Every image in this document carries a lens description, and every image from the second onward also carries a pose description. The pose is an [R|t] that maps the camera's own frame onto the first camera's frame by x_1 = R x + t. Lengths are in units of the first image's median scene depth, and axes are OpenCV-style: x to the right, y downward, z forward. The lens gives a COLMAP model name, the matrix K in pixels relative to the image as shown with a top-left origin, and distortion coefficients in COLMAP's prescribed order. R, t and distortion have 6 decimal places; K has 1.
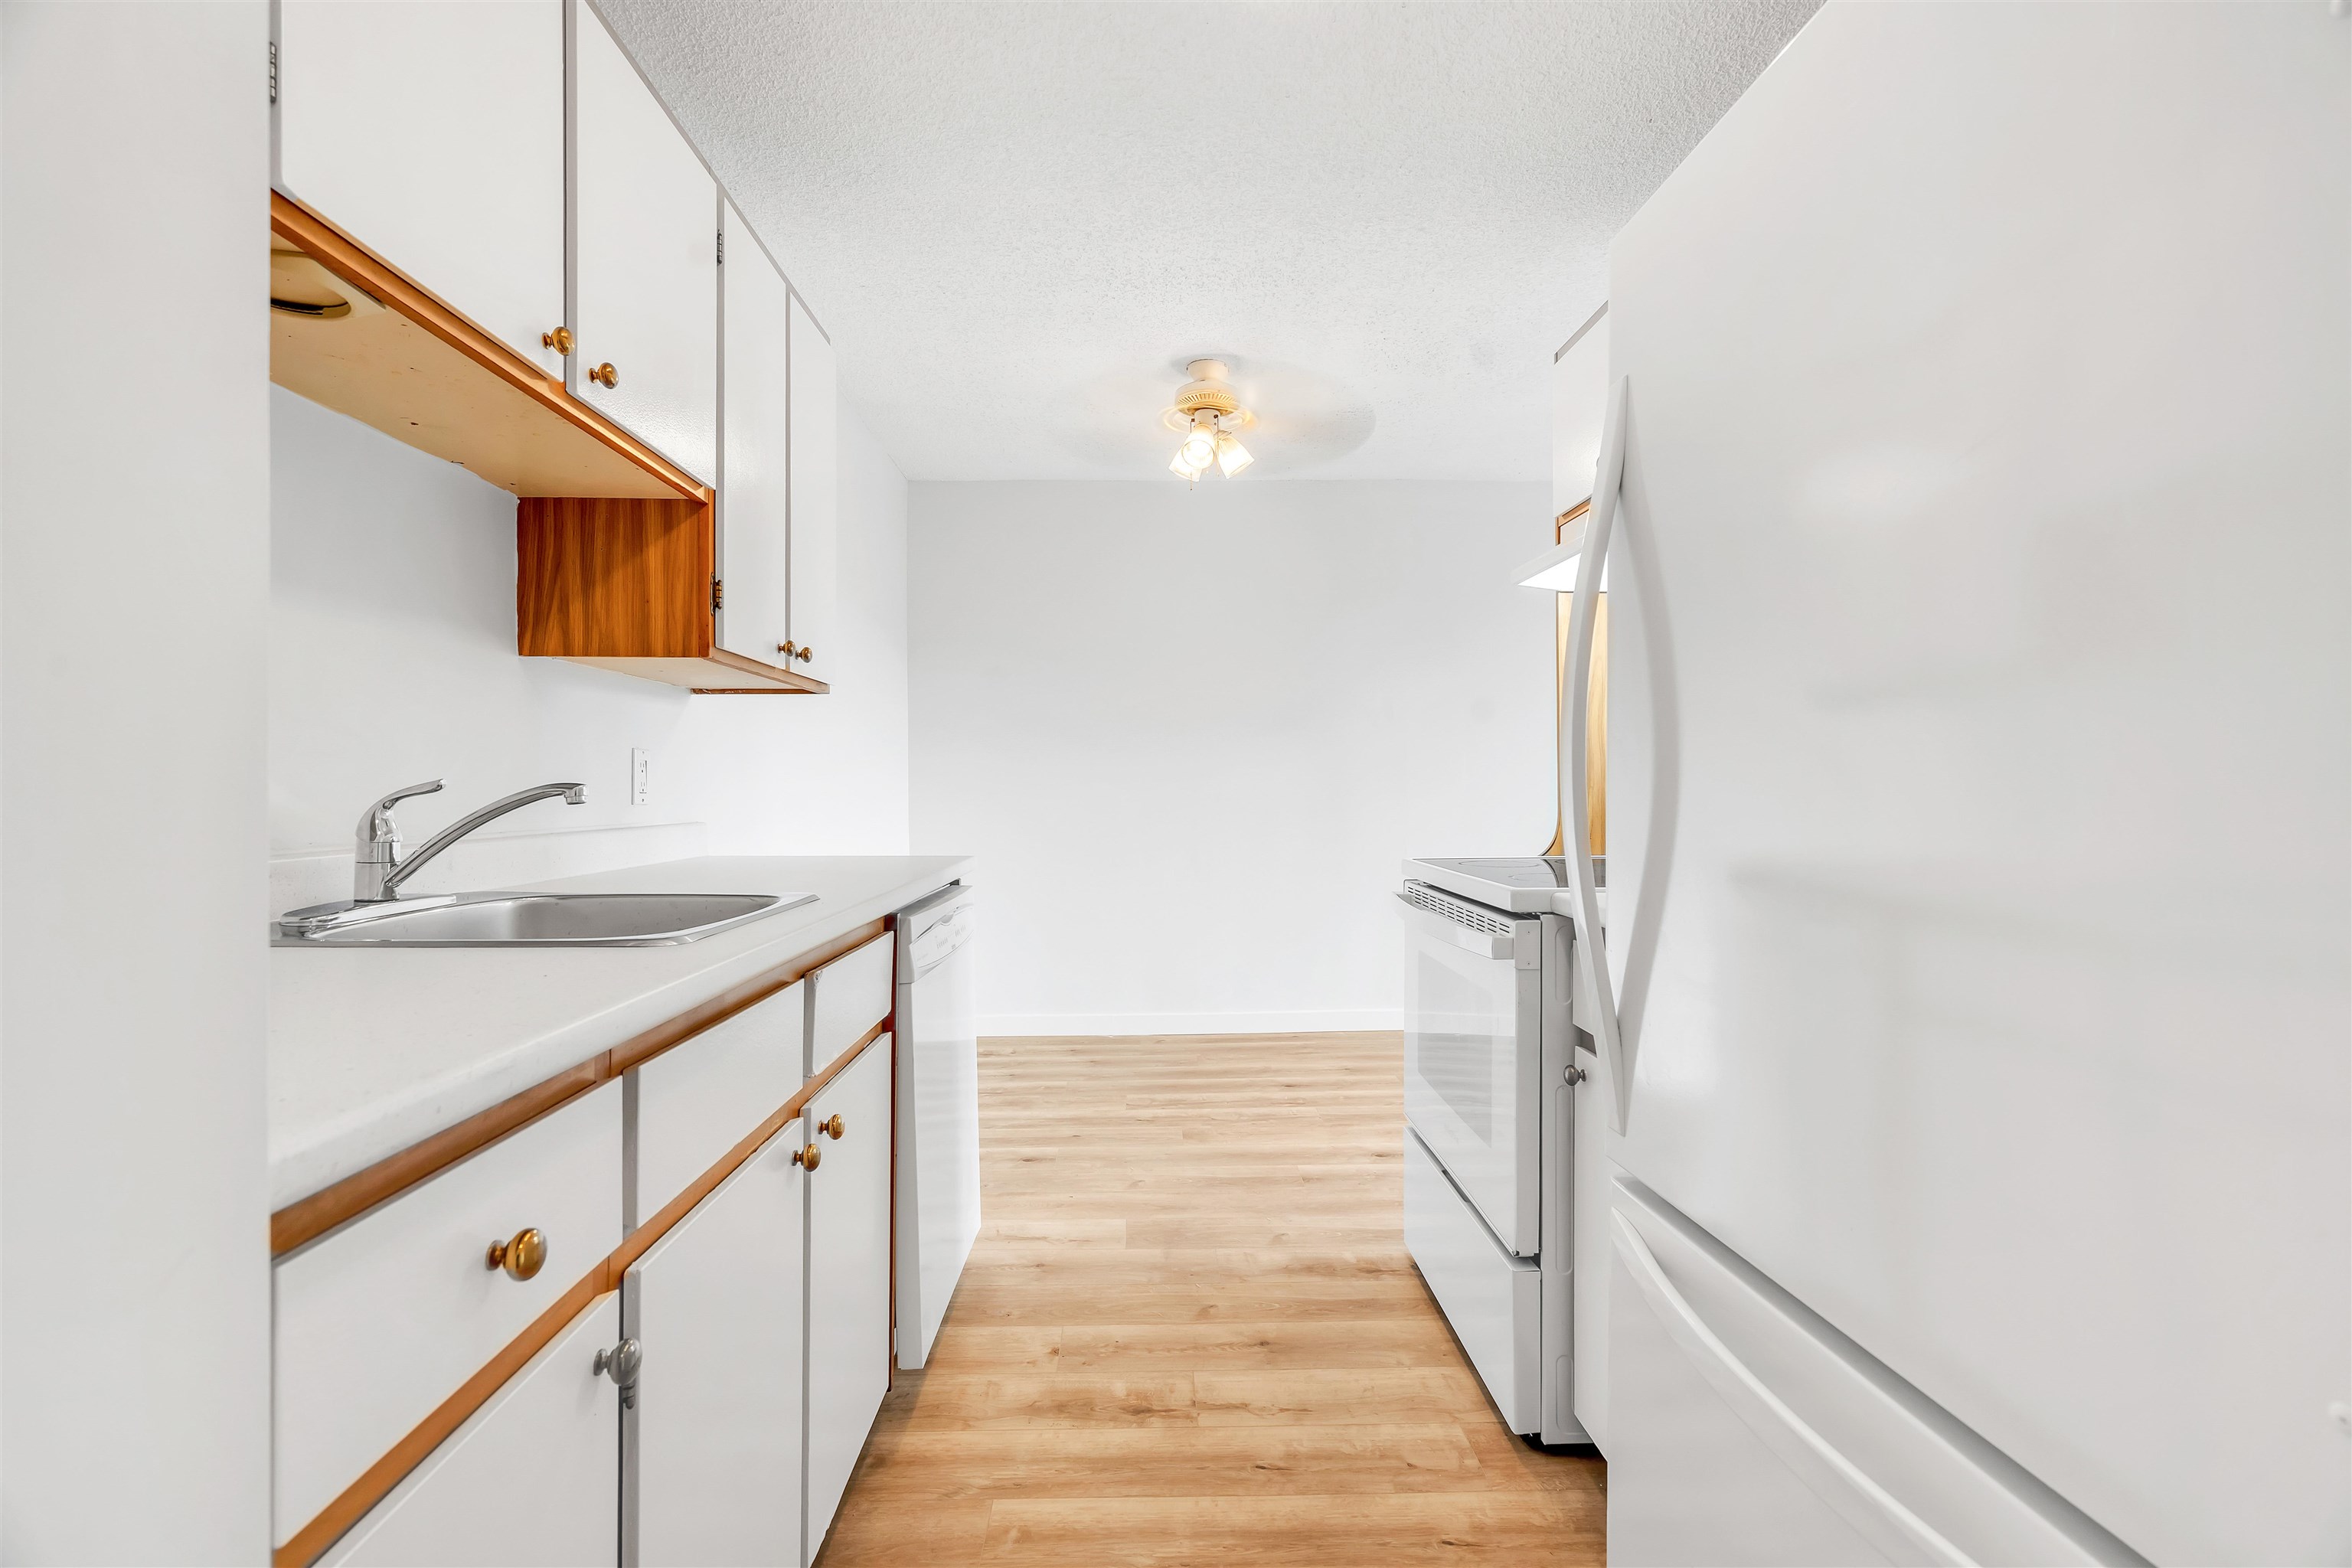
lens RADIAL K [[1064.6, 0, 1176.0], [0, 1064.6, 784.0], [0, 0, 1]] dist [0.003425, 0.000407]
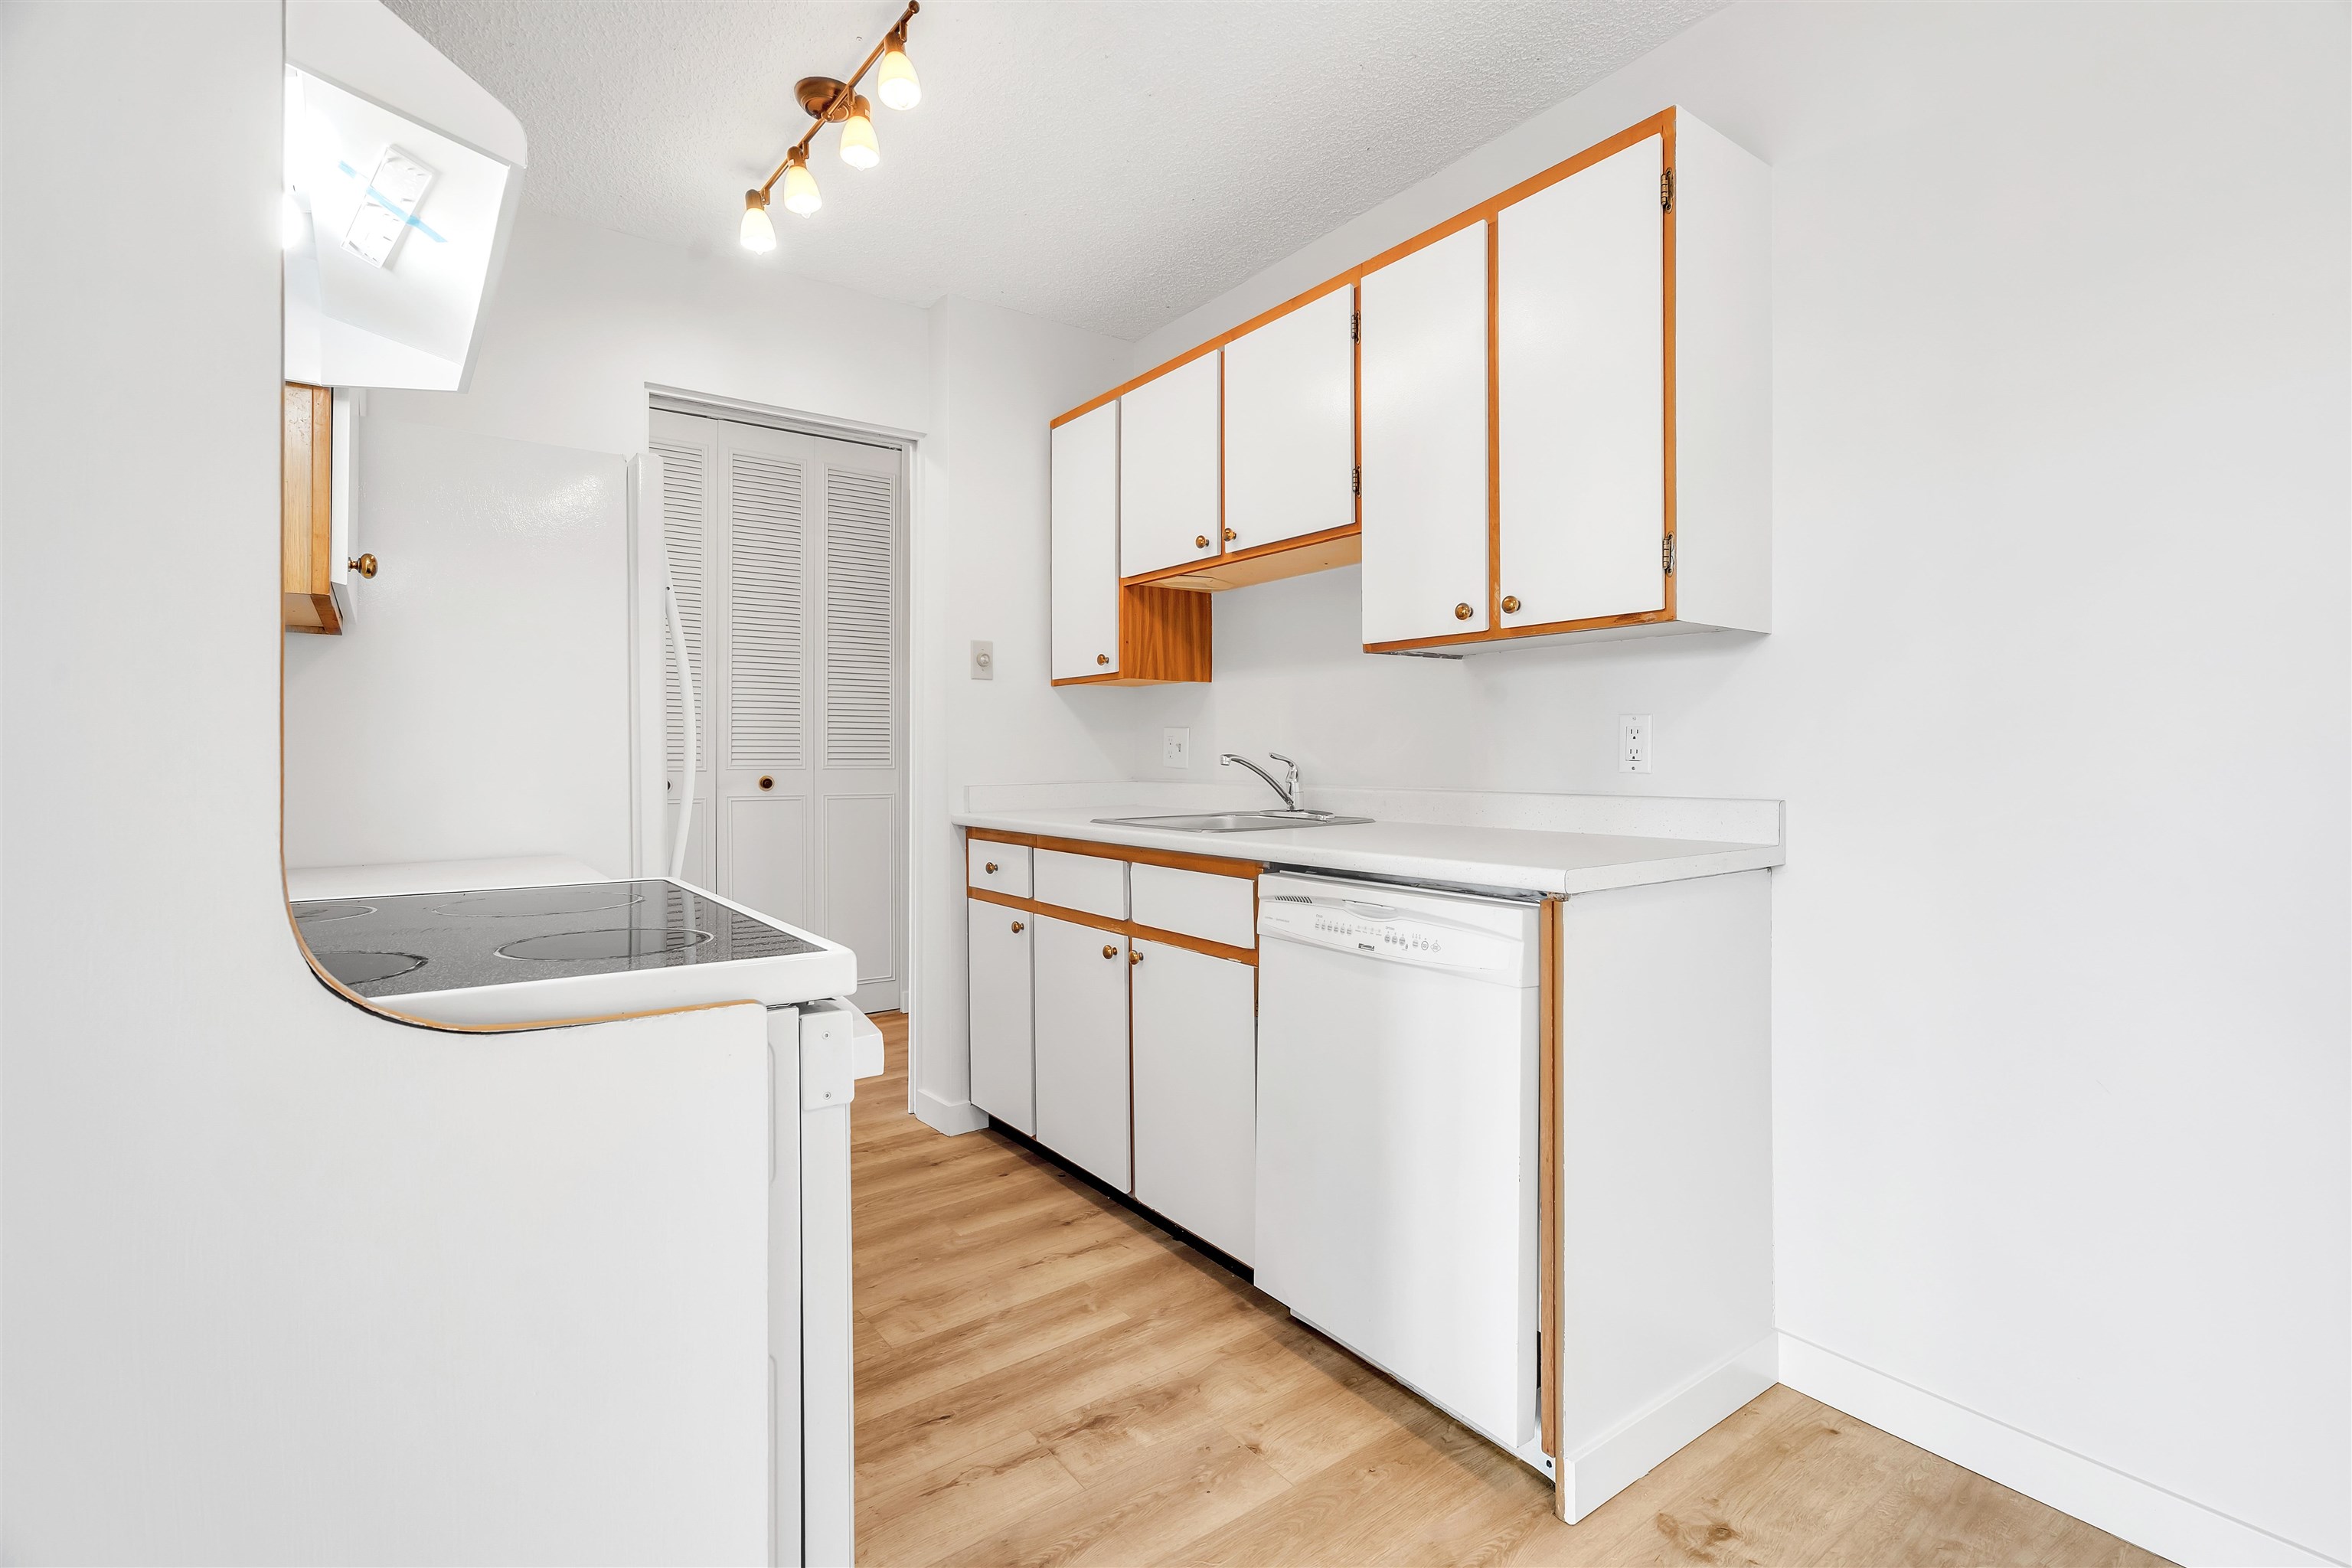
lens RADIAL K [[1088.4, 0, 1184.4], [0, 1088.4, 757.6], [0, 0, 1]] dist [-0.002085, -0.000128]
pose [[-0.823637, 0.005651, -0.567089, 0.438320], [0.008069, 0.999966, -0.001755, 0.005813], [0.567060, -0.006021, -0.823654, 1.819789]]
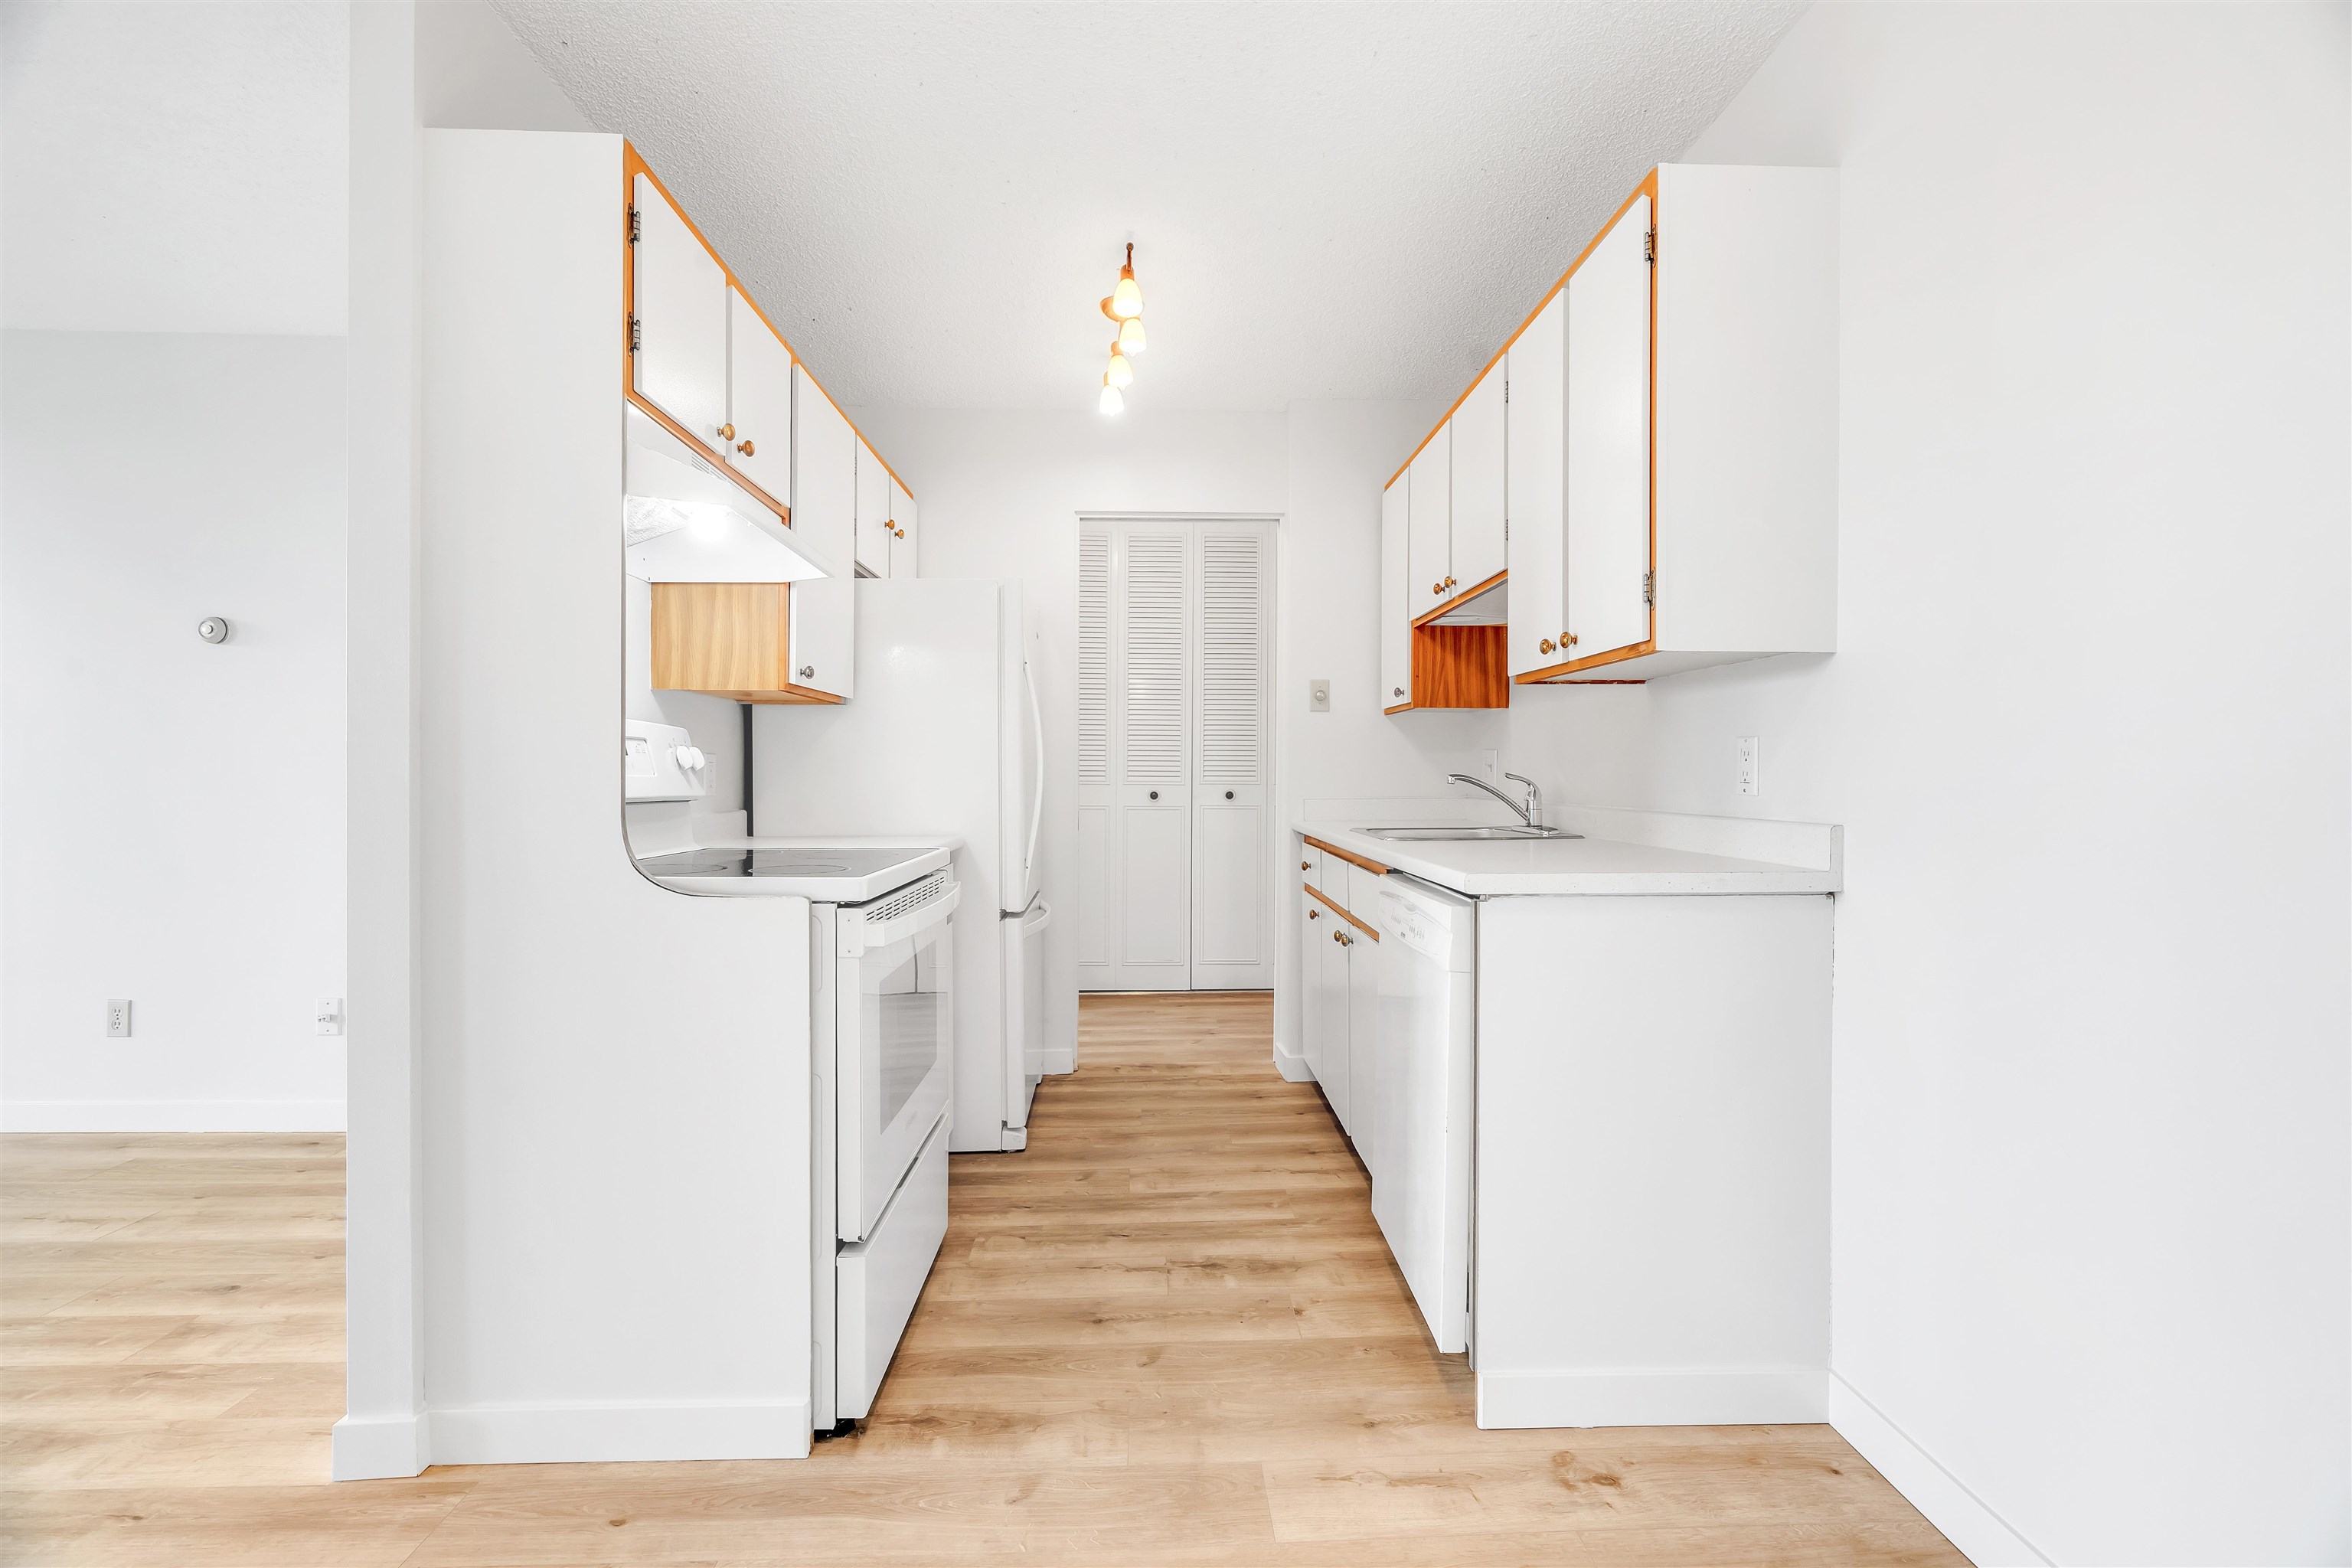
lens RADIAL K [[1064.6, 0, 1176.0], [0, 1064.6, 784.0], [0, 0, 1]] dist [0.003425, 0.000407]
pose [[-0.999997, 0.001706, -0.001791, 0.009414], [0.001697, 0.999987, 0.004893, 0.005067], [0.001799, 0.004890, -0.999986, 2.253335]]
